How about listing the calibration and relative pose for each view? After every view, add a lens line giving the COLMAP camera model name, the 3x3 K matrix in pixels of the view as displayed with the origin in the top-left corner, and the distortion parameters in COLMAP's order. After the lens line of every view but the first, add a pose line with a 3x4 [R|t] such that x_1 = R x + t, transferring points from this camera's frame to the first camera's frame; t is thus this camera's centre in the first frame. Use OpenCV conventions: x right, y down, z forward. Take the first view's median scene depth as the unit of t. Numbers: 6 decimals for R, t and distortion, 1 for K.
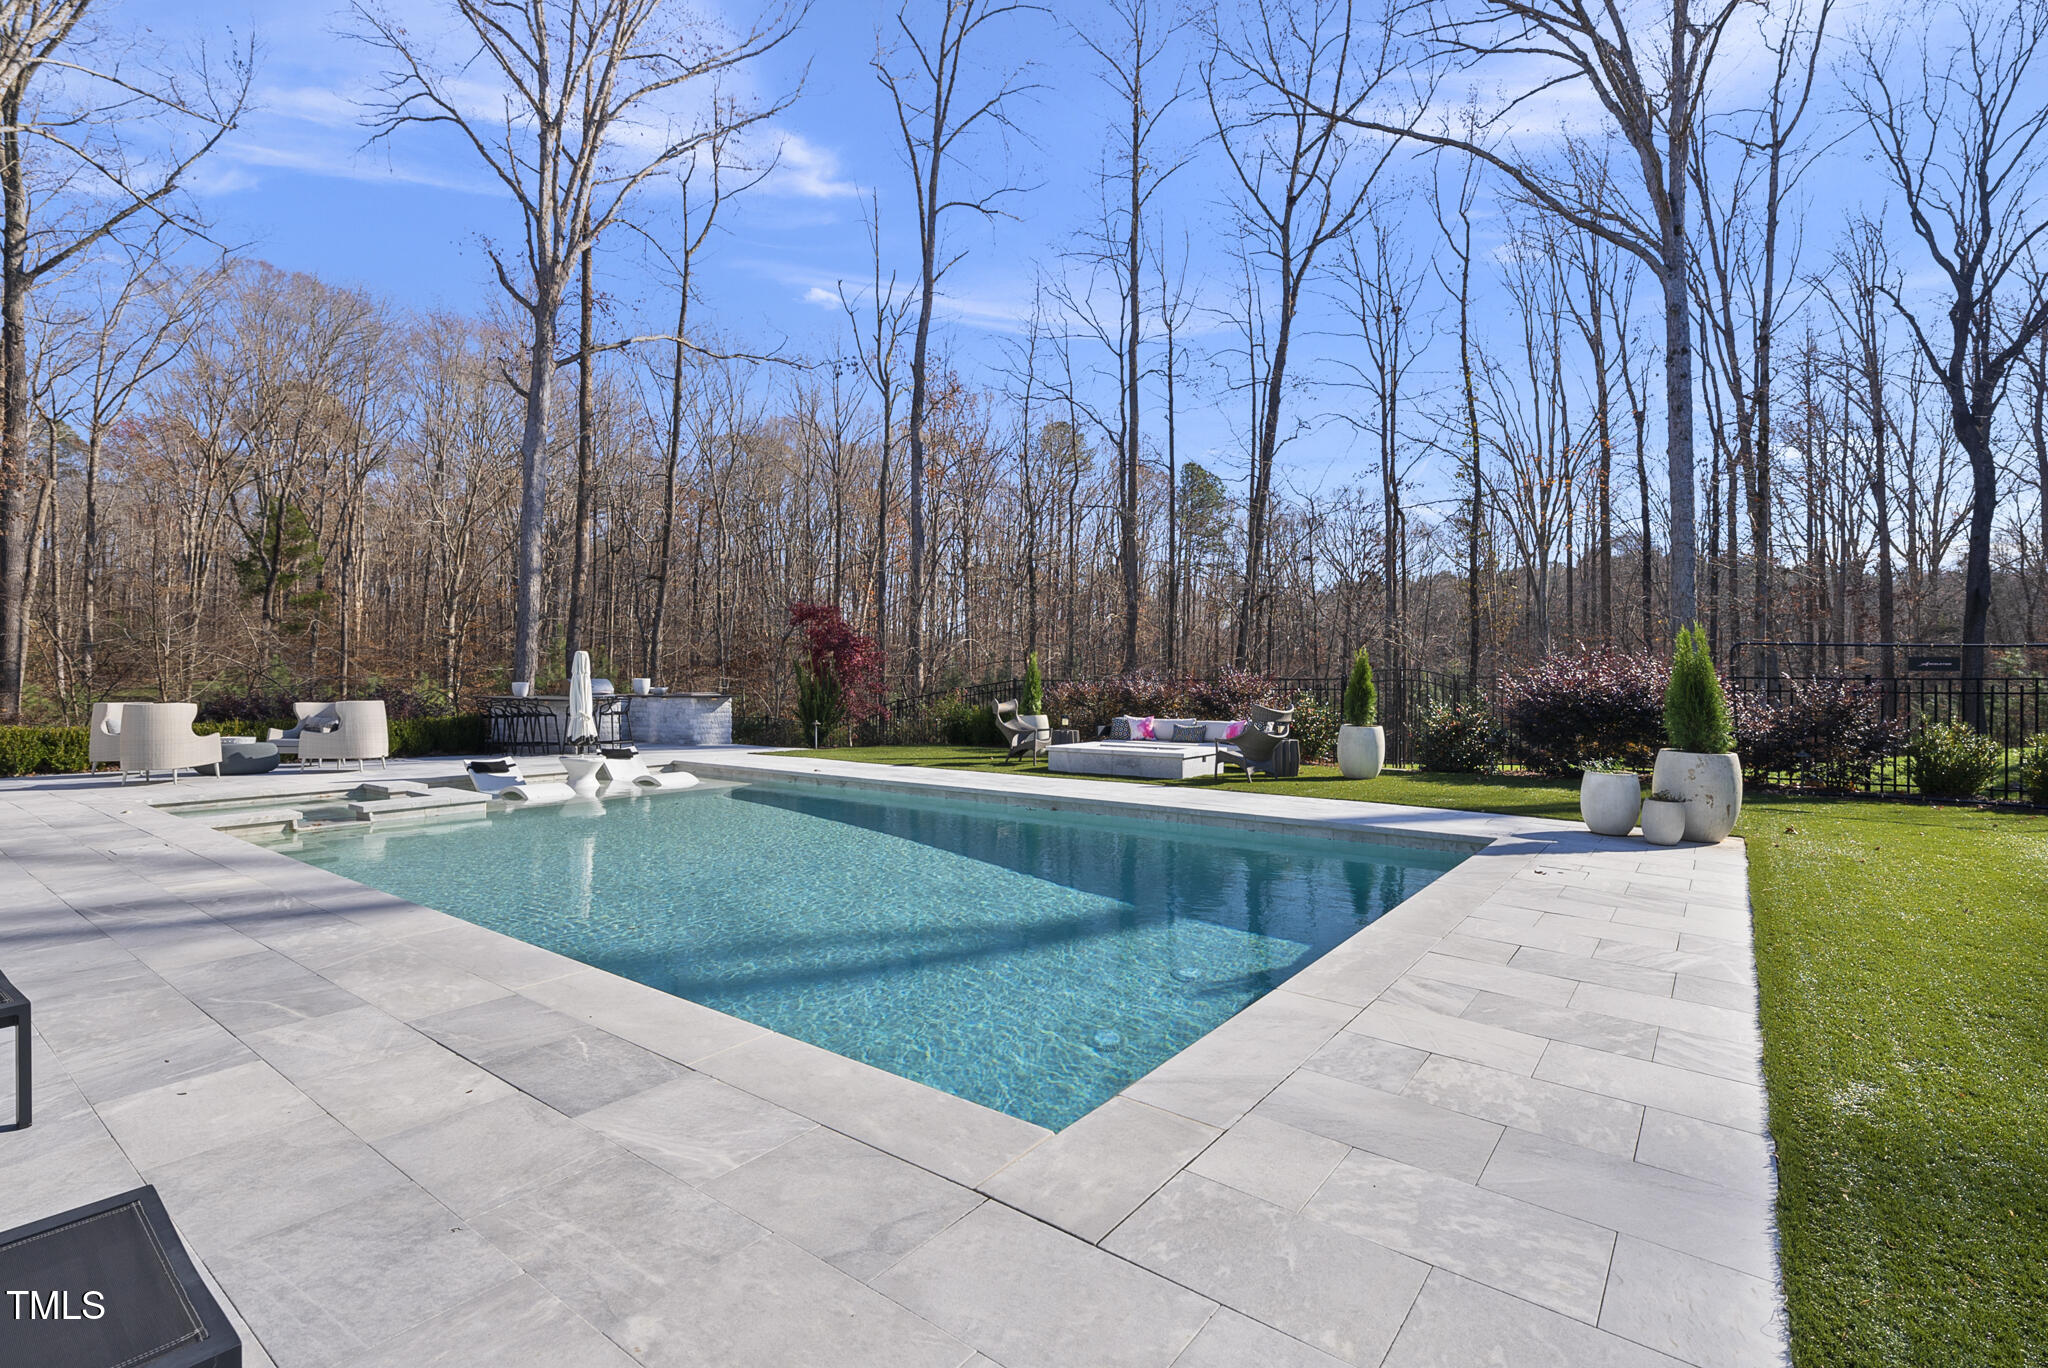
lens RADIAL K [[931.0, 0, 1028.6], [0, 931.0, 678.4], [0, 0, 1]] dist [0.003403, -0.001257]
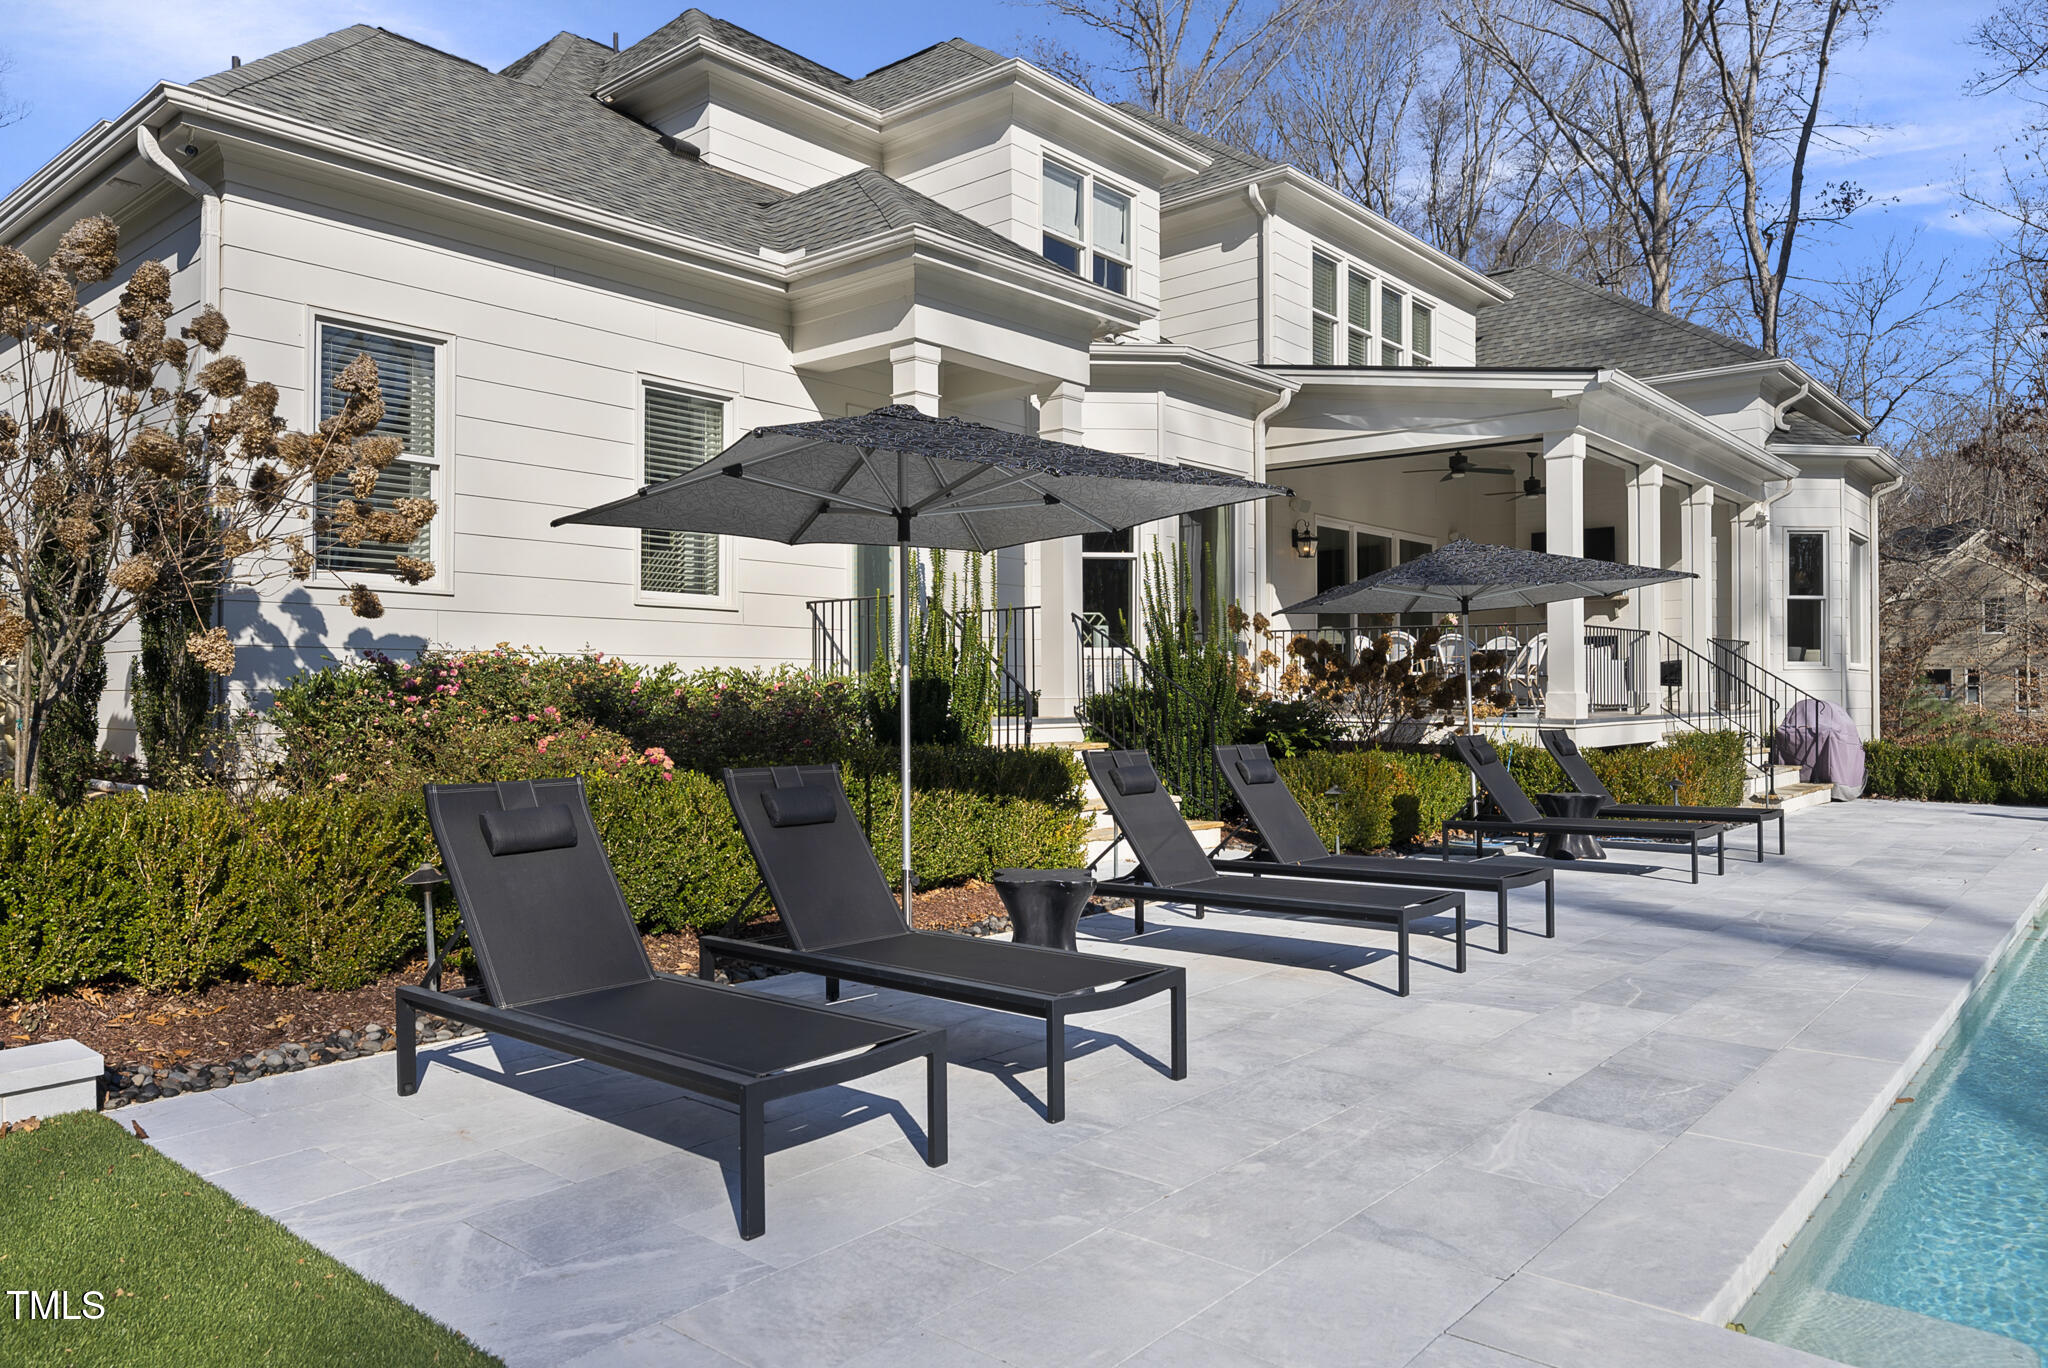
lens RADIAL K [[1377.4, 0, 1025.2], [0, 1377.4, 685.7], [0, 0, 1]] dist [0.001679, 0.000322]
pose [[-0.061317, -0.007048, -0.998093, 1.117000], [0.001962, 0.999972, -0.007182, 0.016168], [0.998116, -0.002398, -0.061301, 0.566294]]
